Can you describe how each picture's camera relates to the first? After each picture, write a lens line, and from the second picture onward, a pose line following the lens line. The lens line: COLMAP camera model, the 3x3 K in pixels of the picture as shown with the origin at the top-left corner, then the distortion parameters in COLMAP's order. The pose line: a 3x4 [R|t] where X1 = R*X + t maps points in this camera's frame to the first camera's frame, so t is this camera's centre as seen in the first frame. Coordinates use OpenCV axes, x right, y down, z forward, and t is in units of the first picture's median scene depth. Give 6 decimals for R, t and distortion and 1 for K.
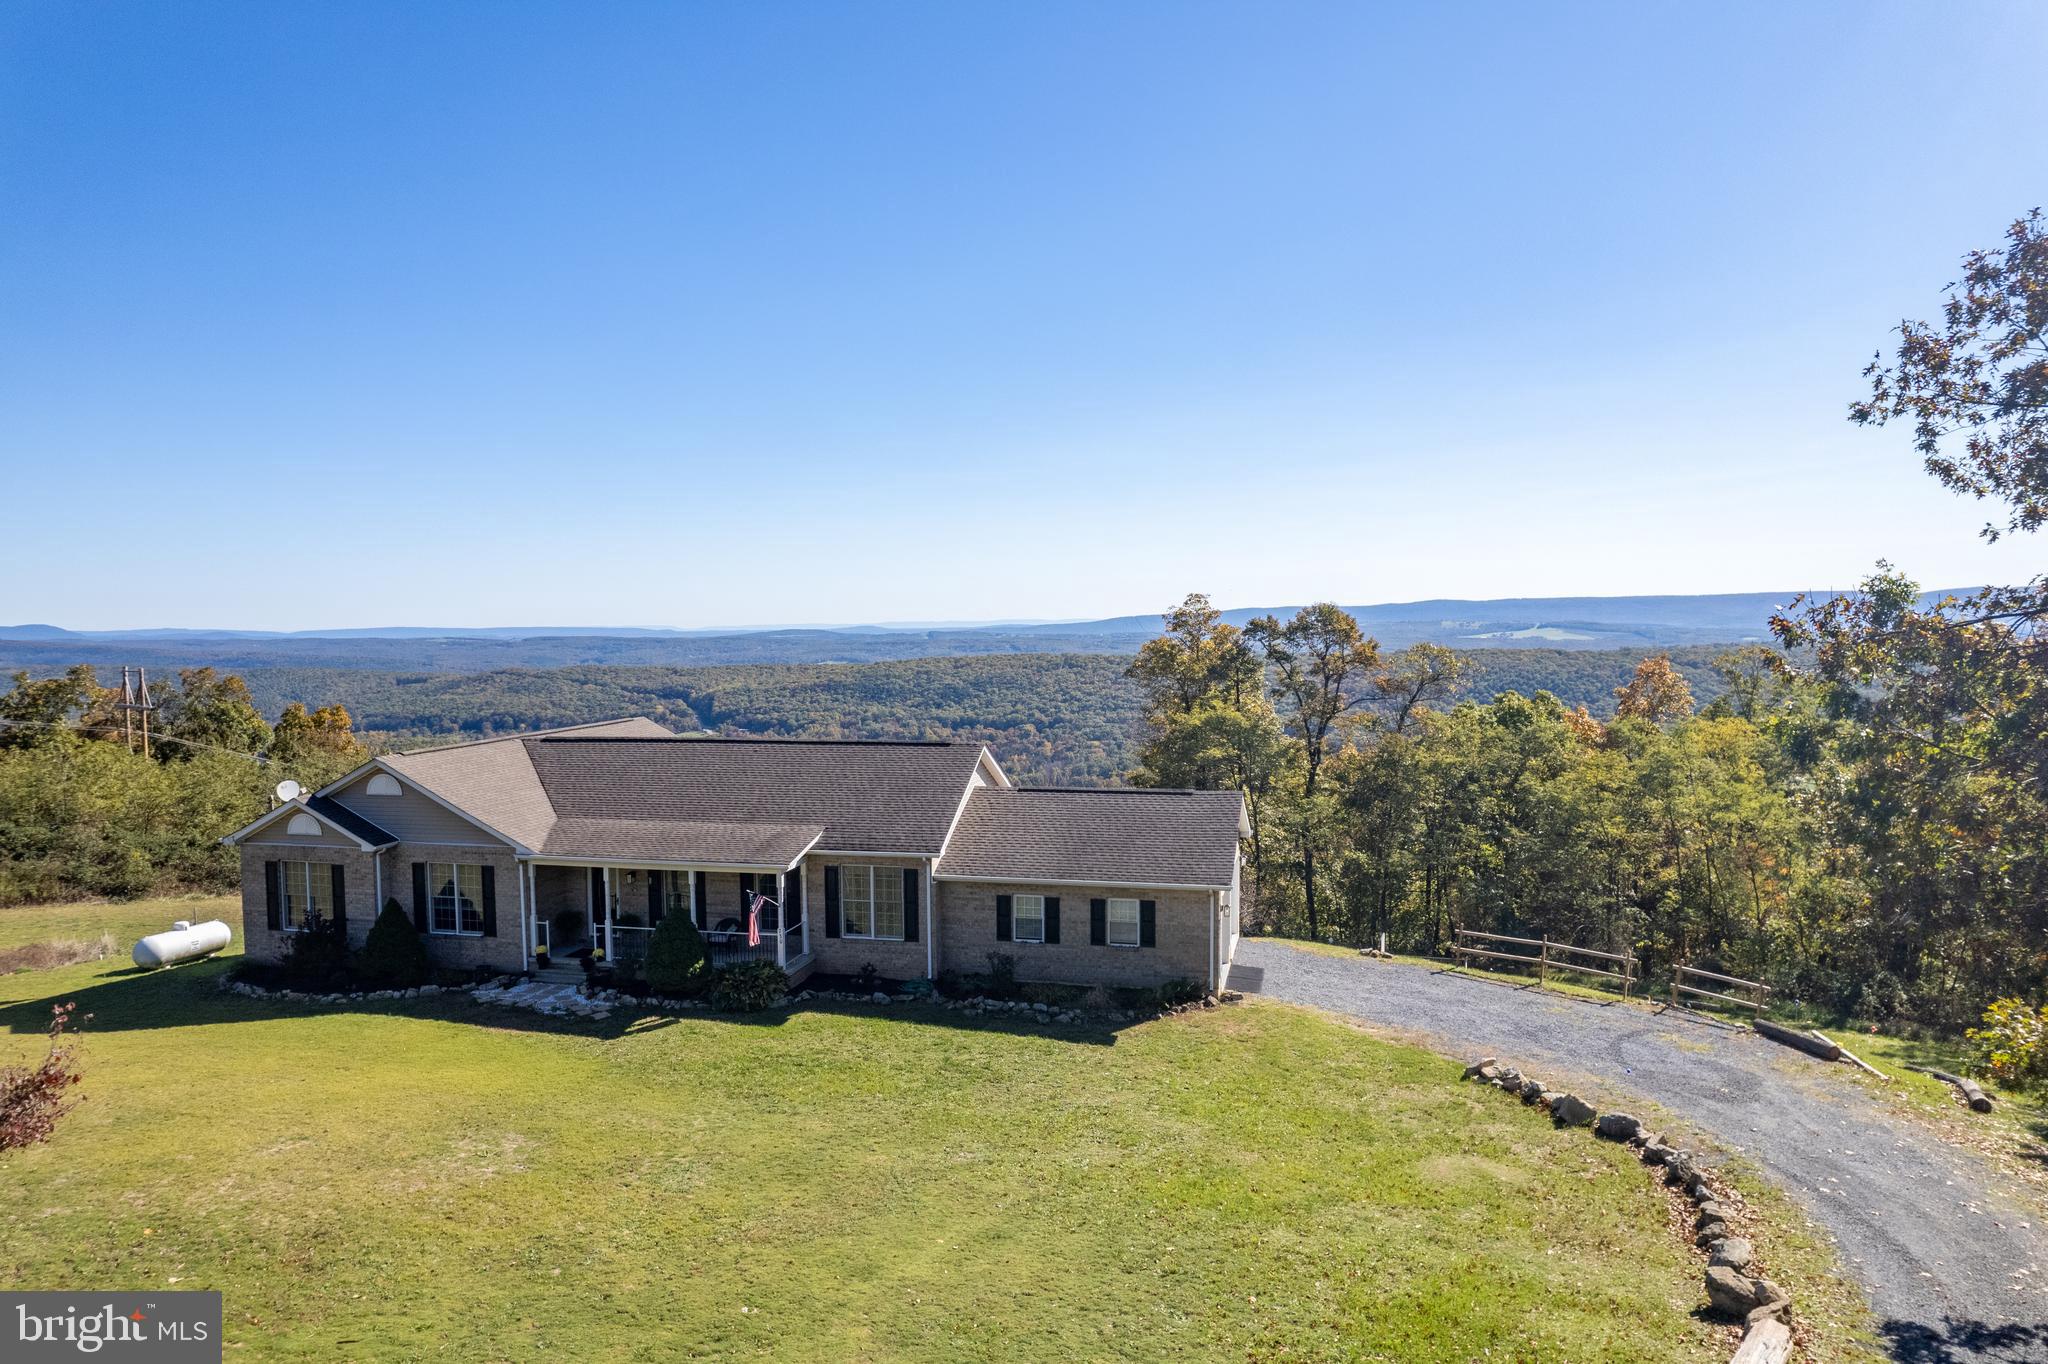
lens RADIAL K [[1306.2, 0, 1026.3], [0, 1306.2, 681.0], [0, 0, 1]] dist [-0.056113, 0.026428]
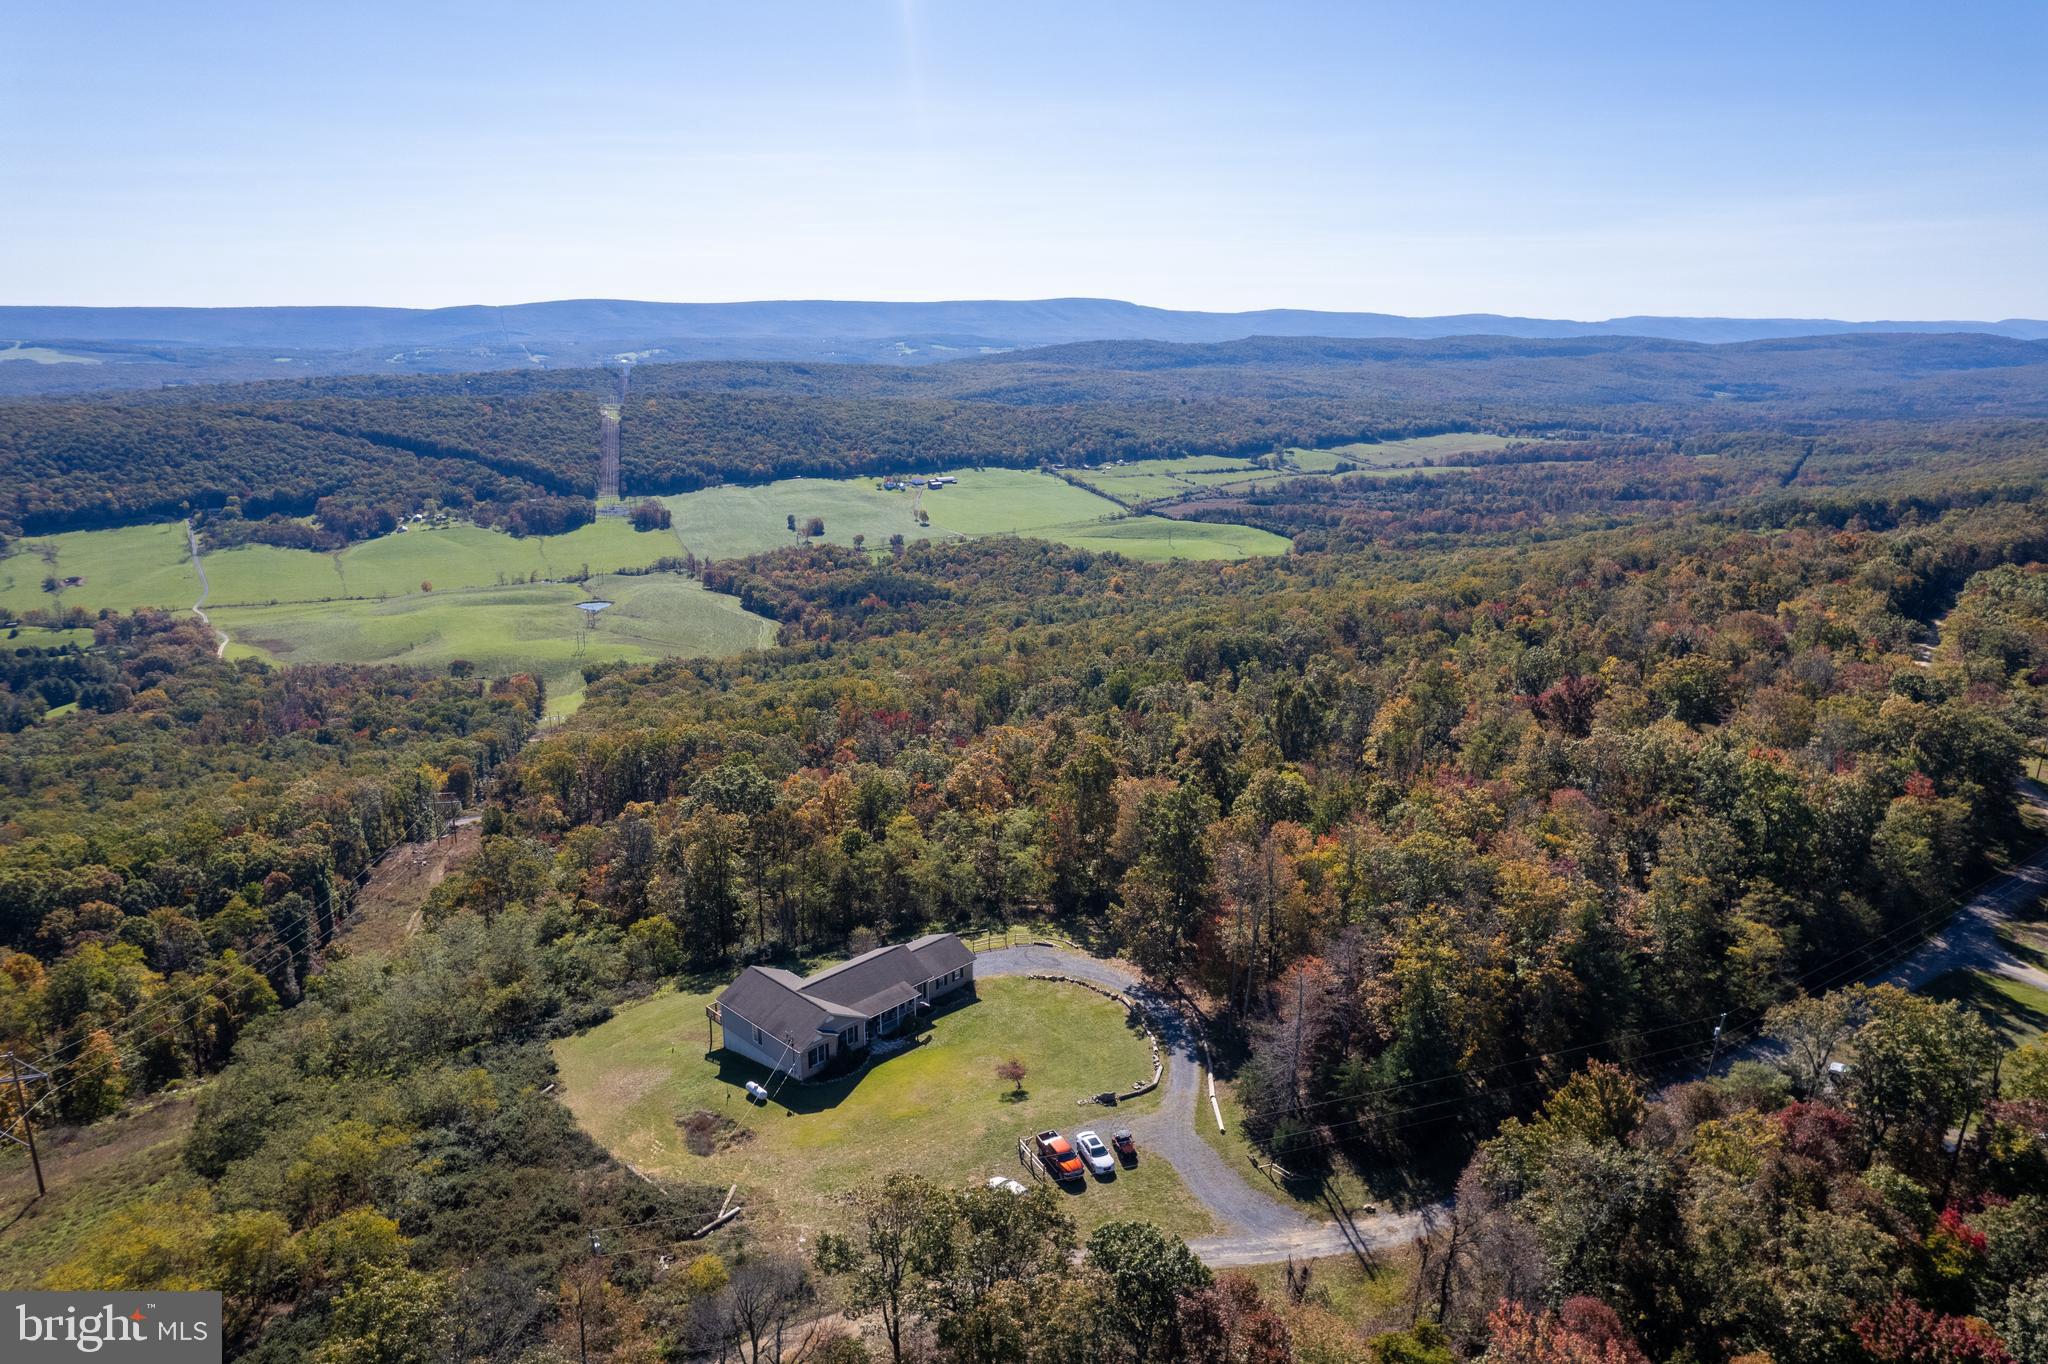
lens RADIAL K [[1308.9, 0, 1024.0], [0, 1308.9, 682.0], [0, 0, 1]] dist [-0.078155, 0.070422]
pose [[0.517651, -0.215041, 0.828127, -3.170722], [0.032106, 0.972100, 0.232358, -1.745587], [-0.854989, -0.093693, 0.510113, -1.312329]]
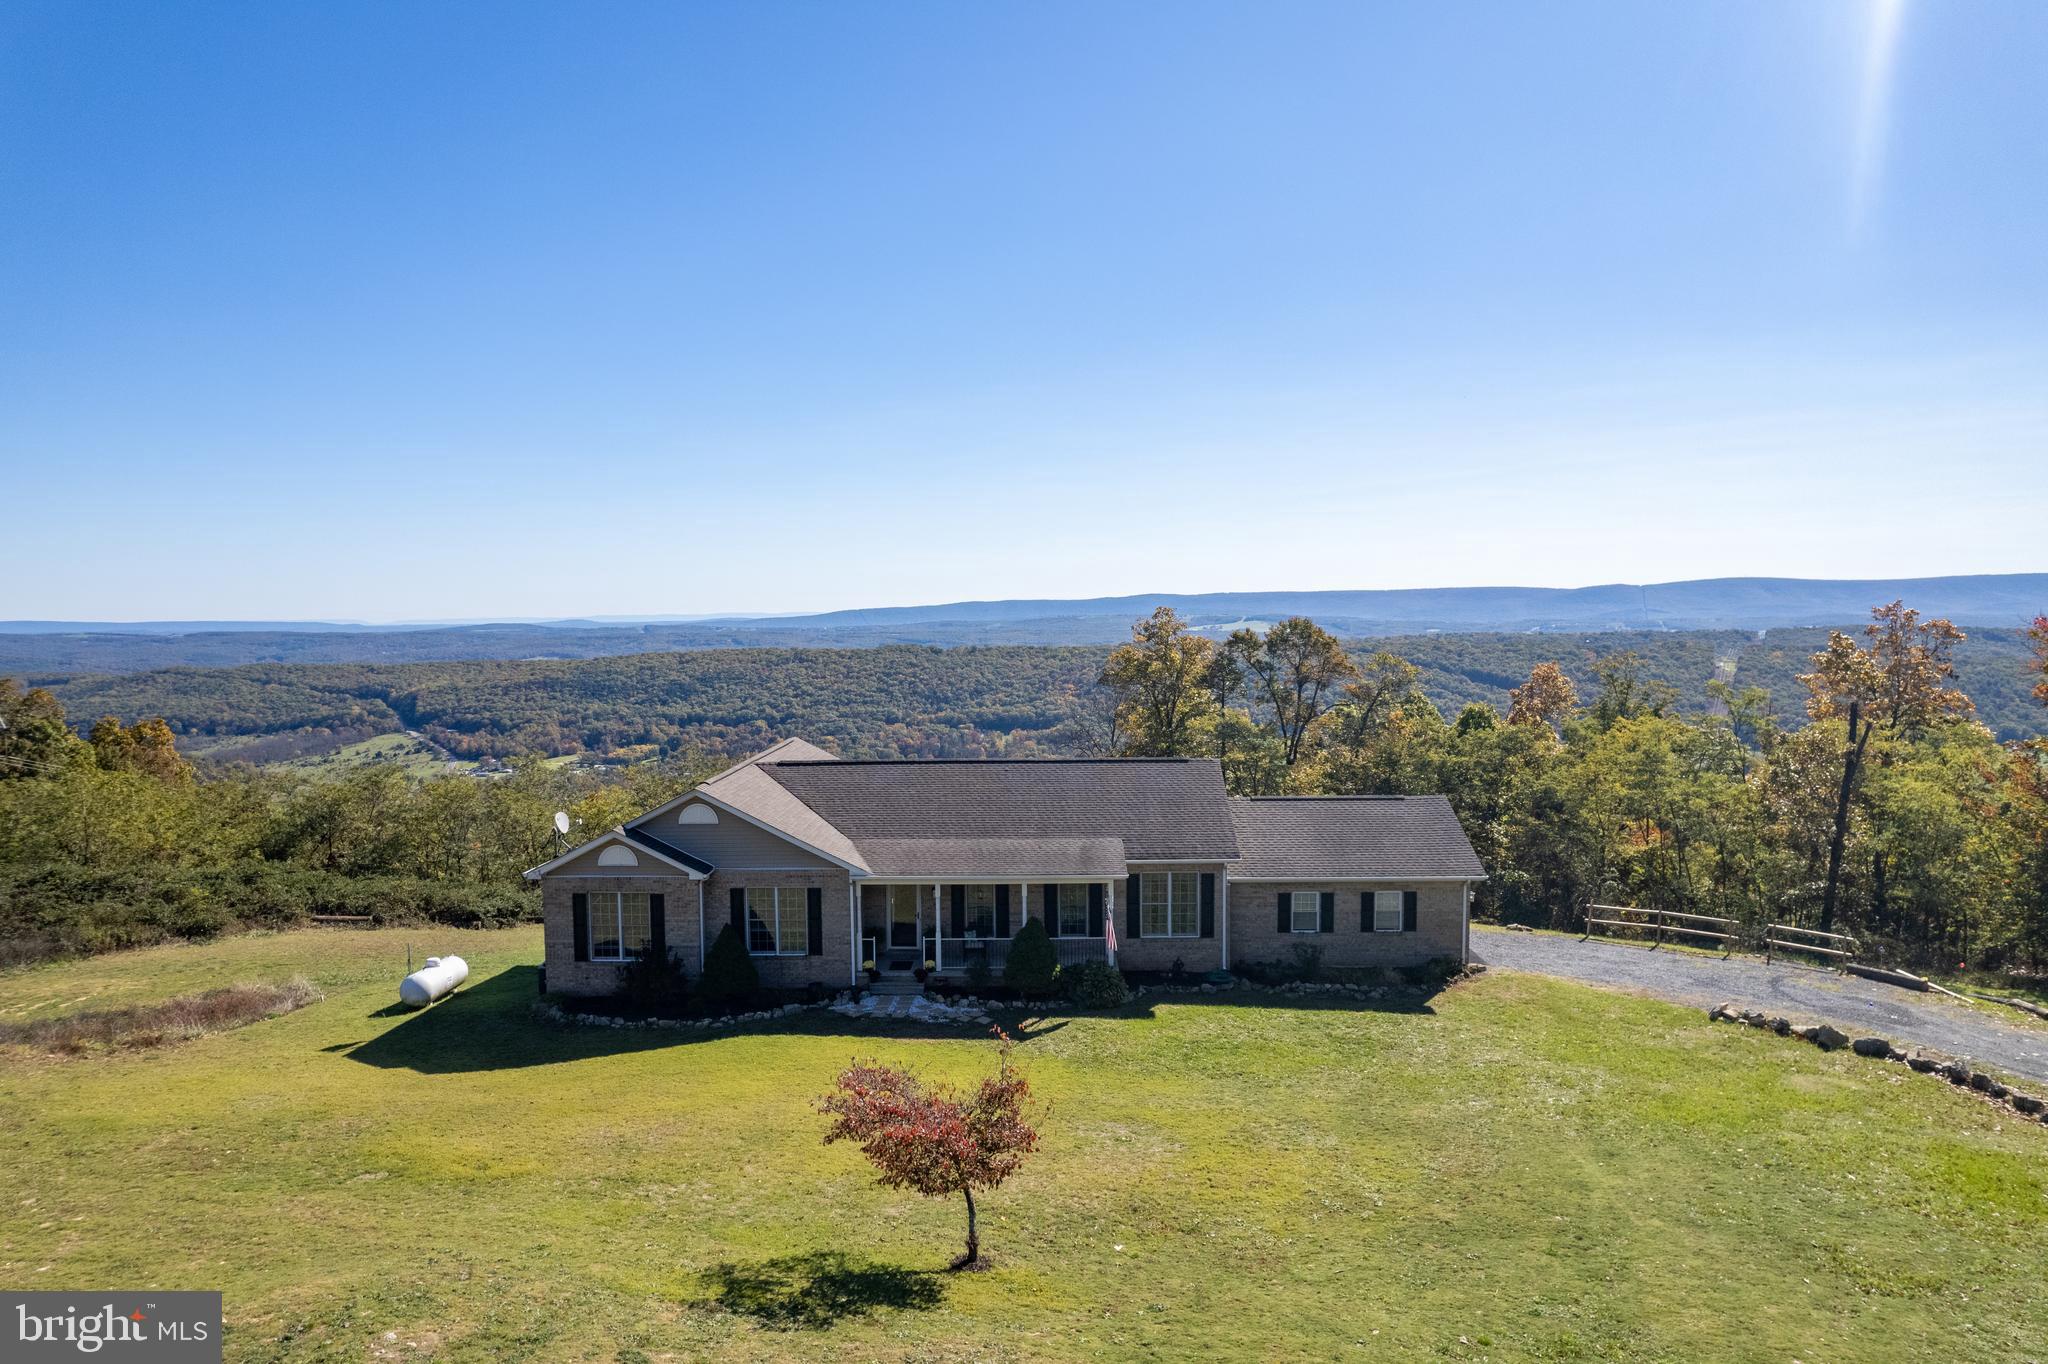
lens RADIAL K [[1308.9, 0, 1024.0], [0, 1308.9, 682.0], [0, 0, 1]] dist [-0.078155, 0.070422]
pose [[0.978488, -0.010023, 0.206061, -0.473076], [0.008843, 0.999939, 0.006647, -0.030523], [-0.206115, -0.004681, 0.978517, -0.071986]]
